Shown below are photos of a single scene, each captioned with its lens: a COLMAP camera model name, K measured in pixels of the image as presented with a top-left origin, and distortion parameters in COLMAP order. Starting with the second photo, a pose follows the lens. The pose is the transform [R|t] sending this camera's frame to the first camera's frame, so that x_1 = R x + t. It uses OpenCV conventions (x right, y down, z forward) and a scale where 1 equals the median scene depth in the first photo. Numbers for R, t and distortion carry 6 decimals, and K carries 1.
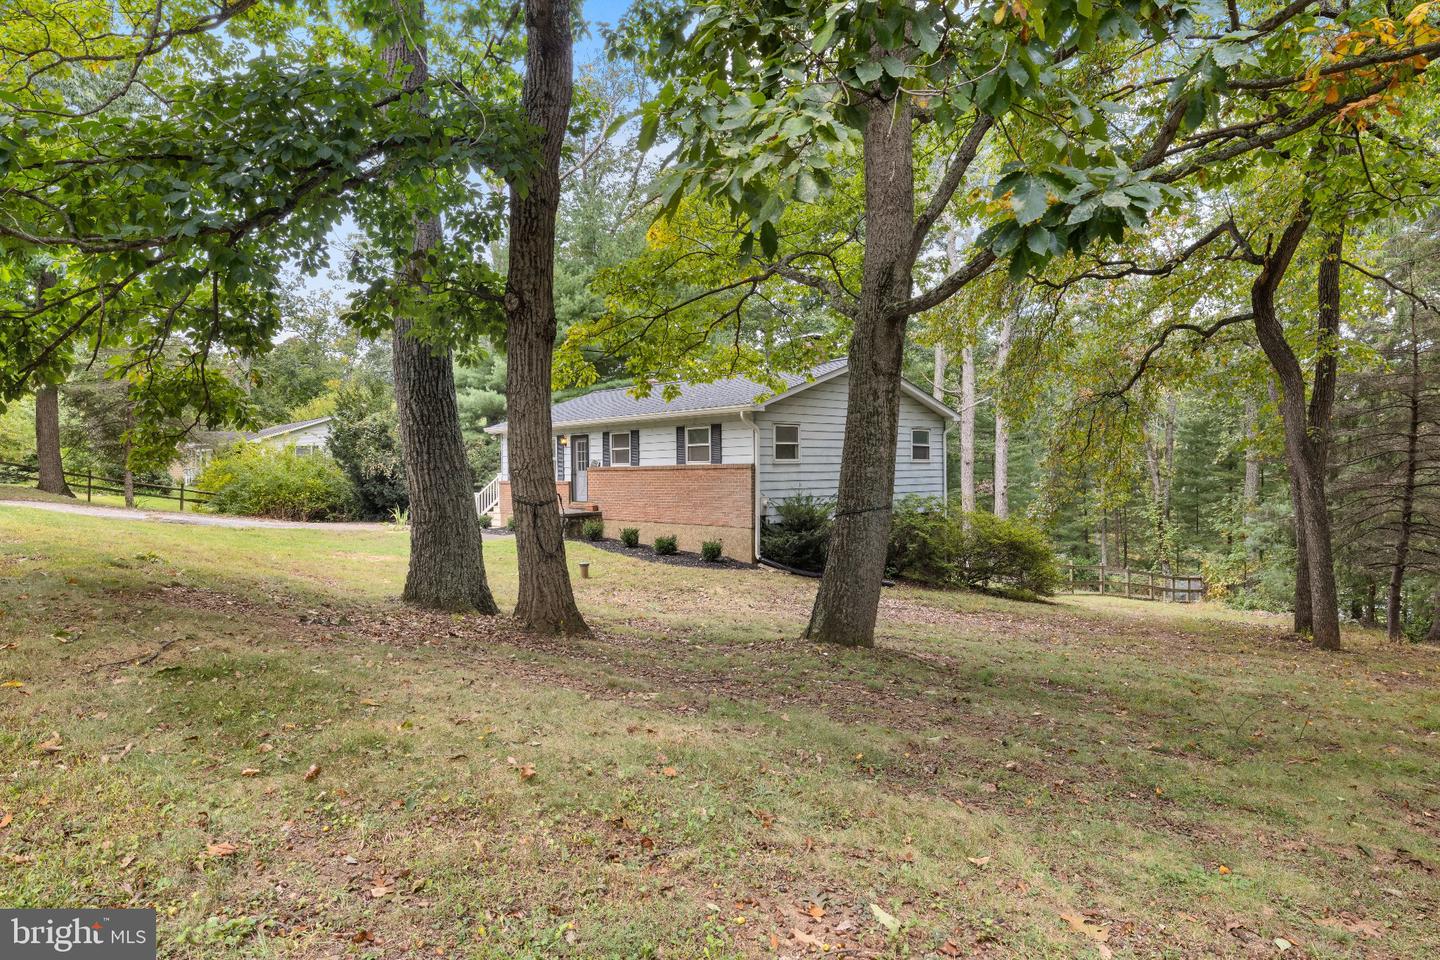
lens RADIAL K [[921.4, 0, 720.0], [0, 921.4, 480.0], [0, 0, 1]] dist [-0.000050, -0.000014]
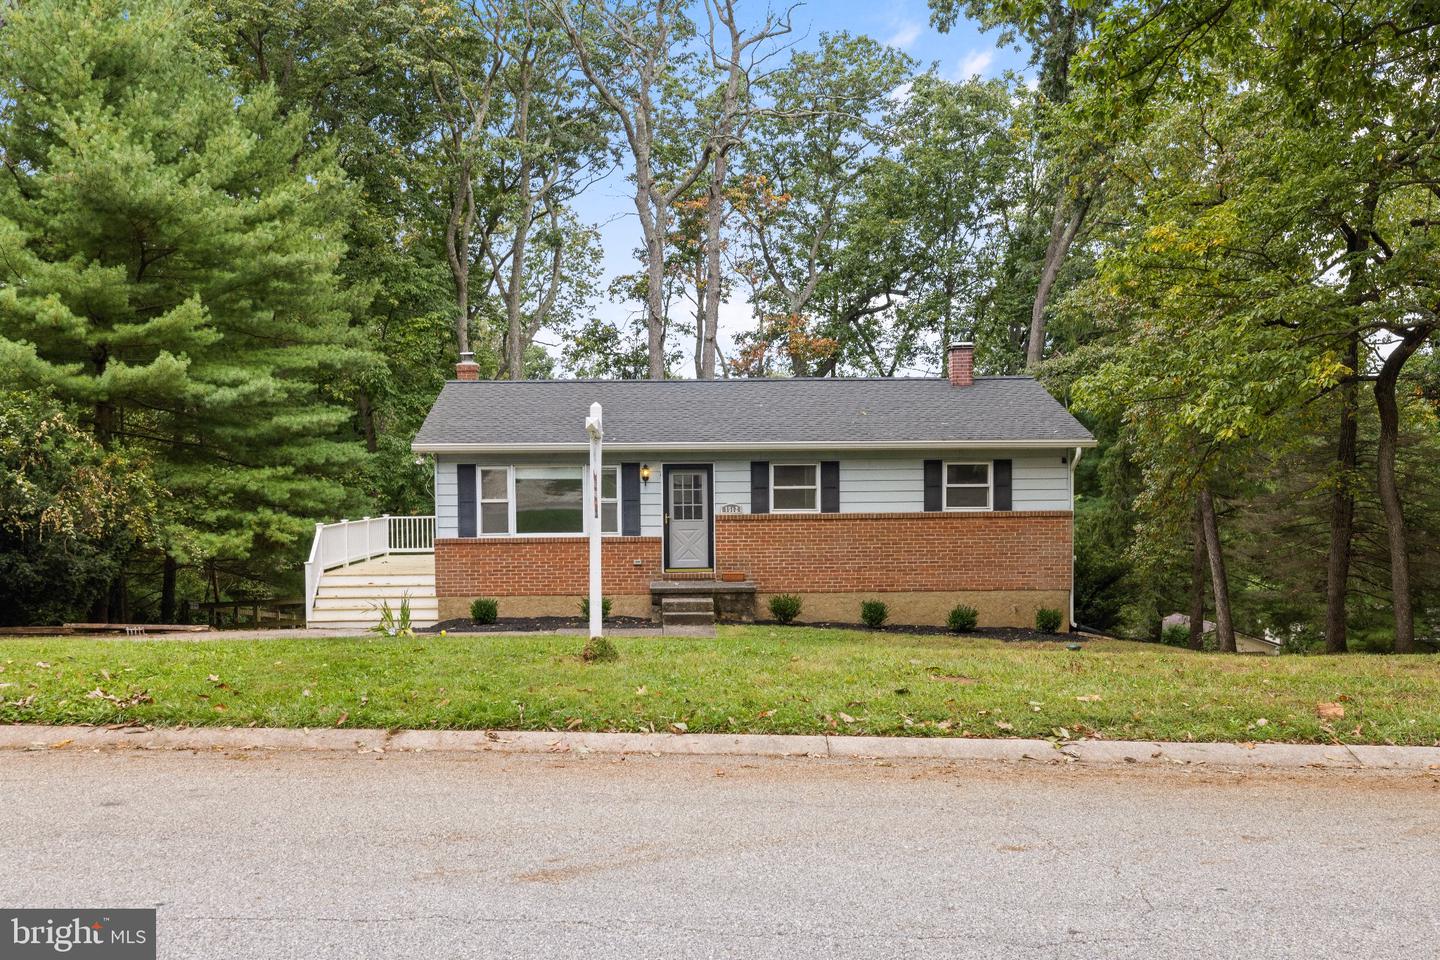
lens RADIAL K [[1371.6, 0, 720.0], [0, 1371.6, 480.0], [0, 0, 1]] dist [-0.009756, -0.004224]
pose [[0.625142, 0.020924, 0.780231, -0.975757], [0.009283, 0.999371, -0.034238, -0.005300], [-0.780456, 0.028646, 0.624554, 0.420846]]
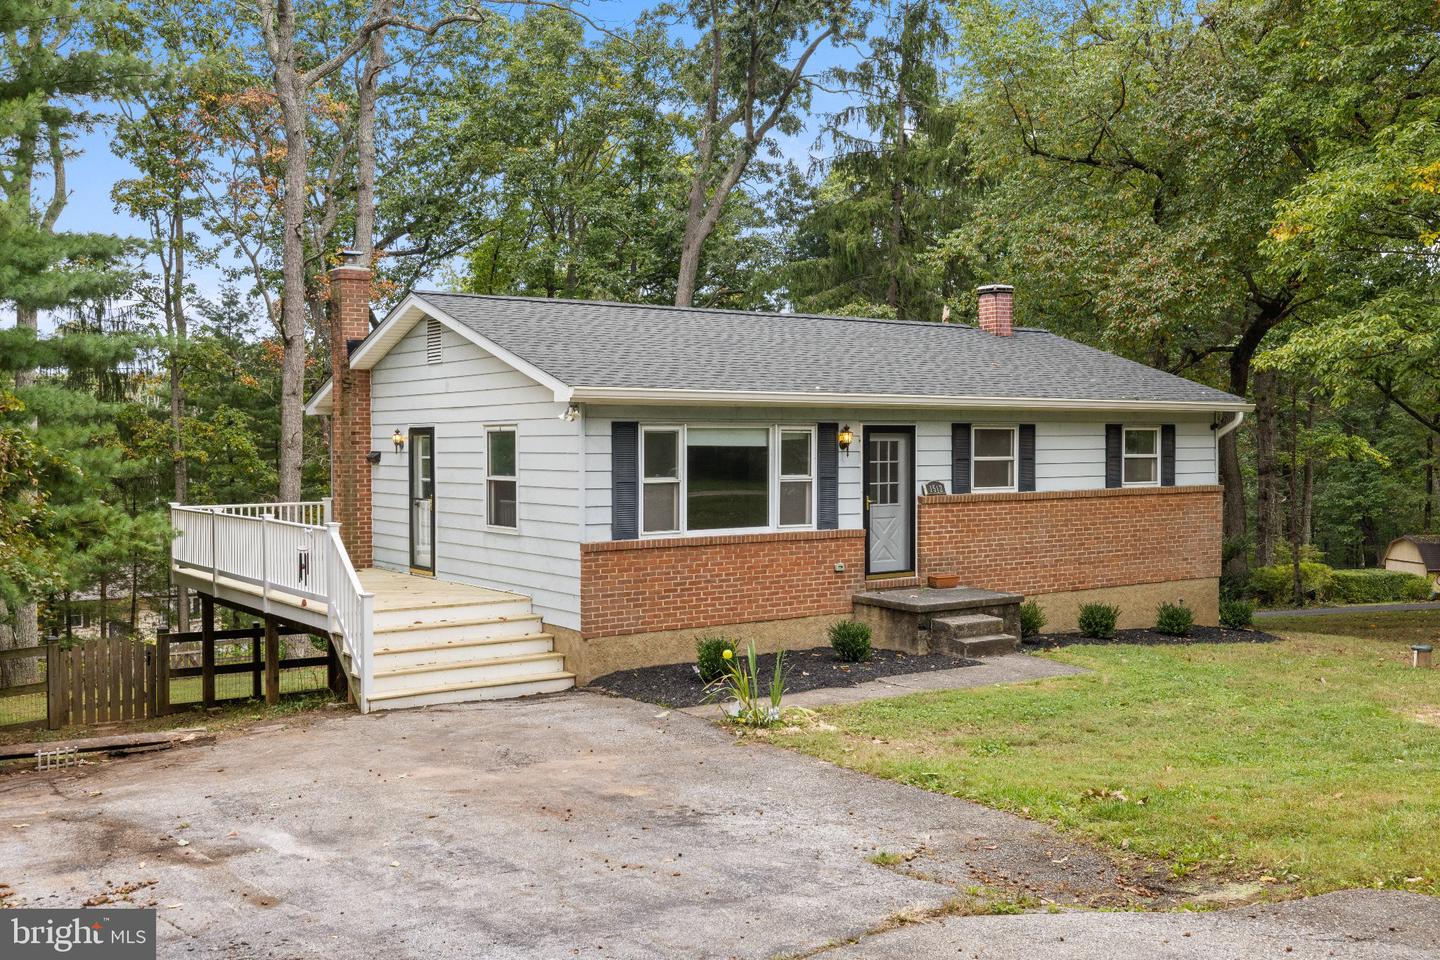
lens RADIAL K [[1371.6, 0, 720.0], [0, 1371.6, 480.0], [0, 0, 1]] dist [-0.009756, -0.004224]
pose [[0.104478, 0.009069, 0.994486, -0.919913], [0.031479, 0.999427, -0.012422, -0.017917], [-0.994029, 0.032603, 0.104133, 1.113996]]
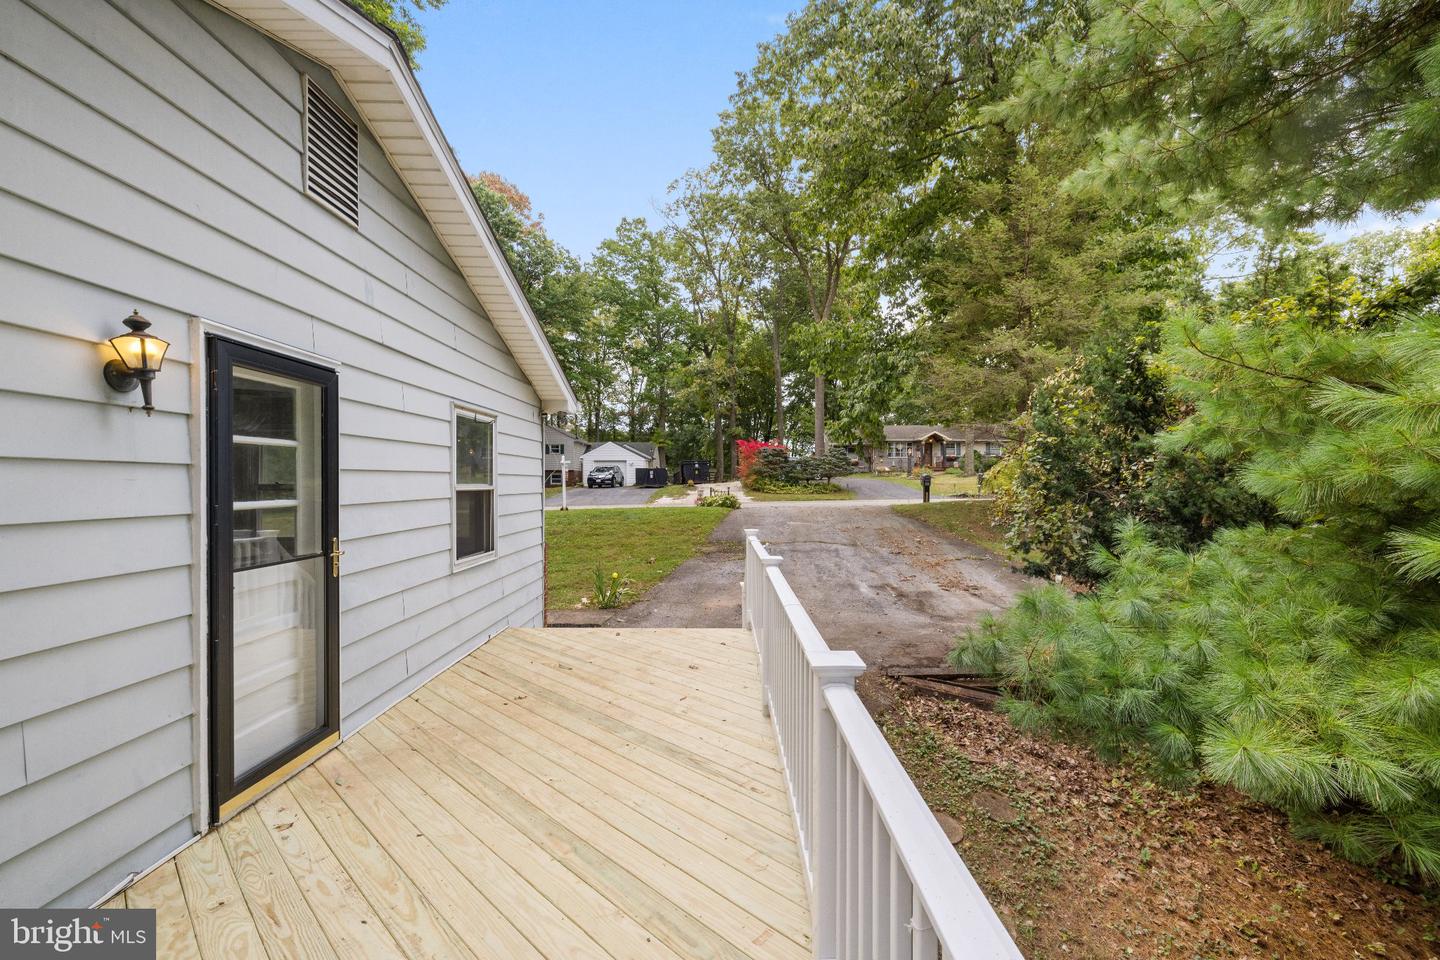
lens RADIAL K [[605.8, 0, 720.0], [0, 605.8, 480.0], [0, 0, 1]] dist [0.000798, 0.000174]
pose [[-0.667273, 0.033938, -0.744040, -0.129628], [-0.002663, 0.998846, 0.047949, -0.044258], [0.744808, 0.033977, -0.666413, 1.508449]]
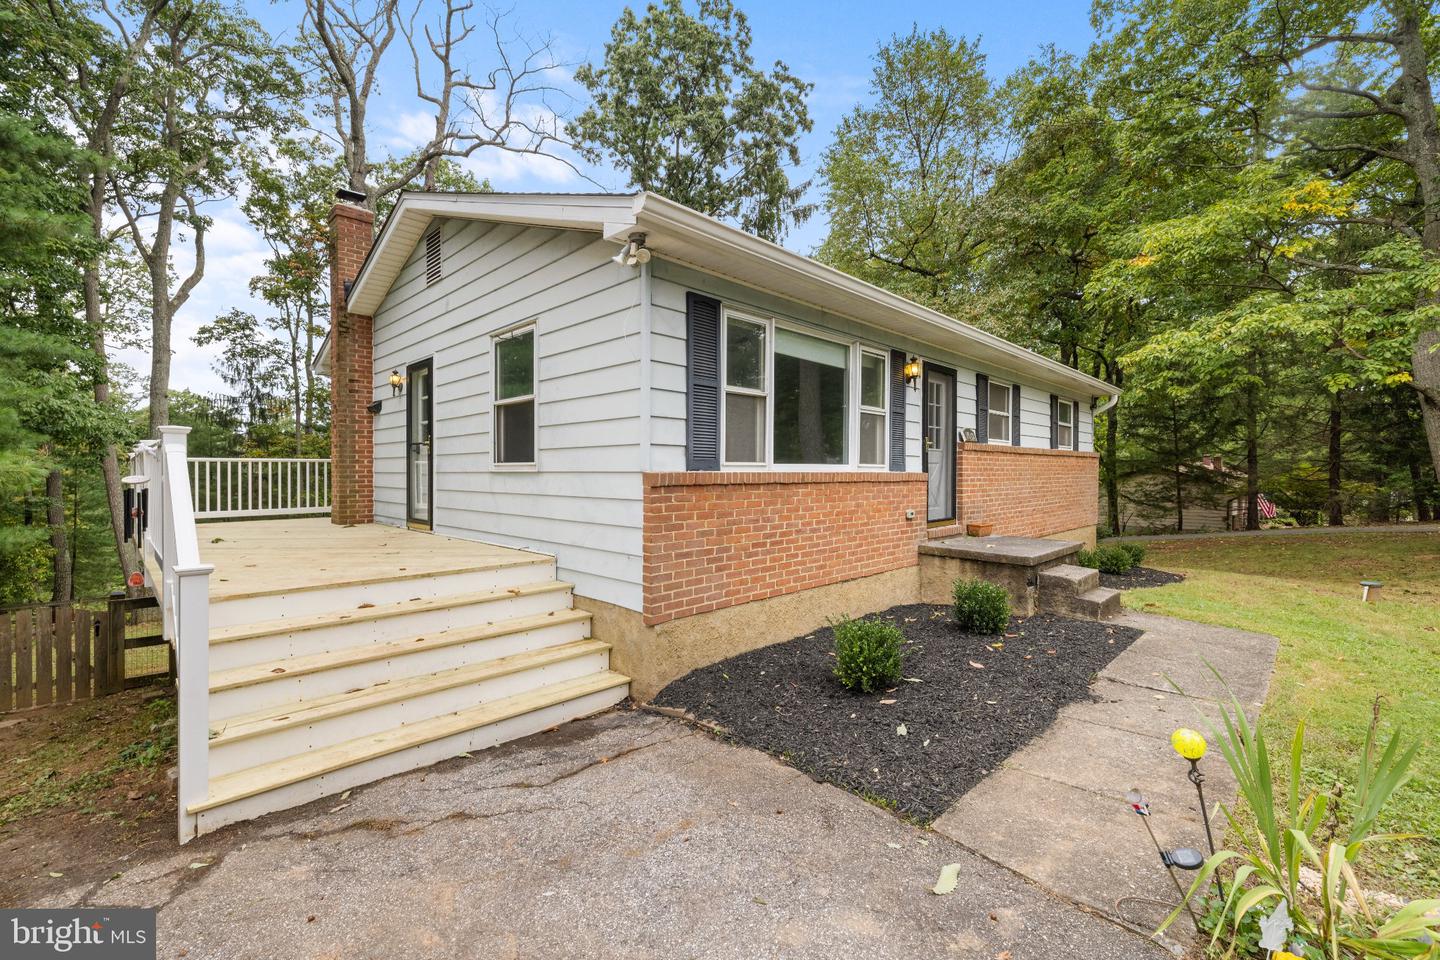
lens RADIAL K [[605.8, 0, 720.0], [0, 605.8, 480.0], [0, 0, 1]] dist [0.000798, 0.000174]
pose [[-0.061629, 0.023202, 0.997829, -0.471900], [0.034126, 0.999194, -0.021126, 0.007991], [-0.997516, 0.032750, -0.062371, 1.234114]]
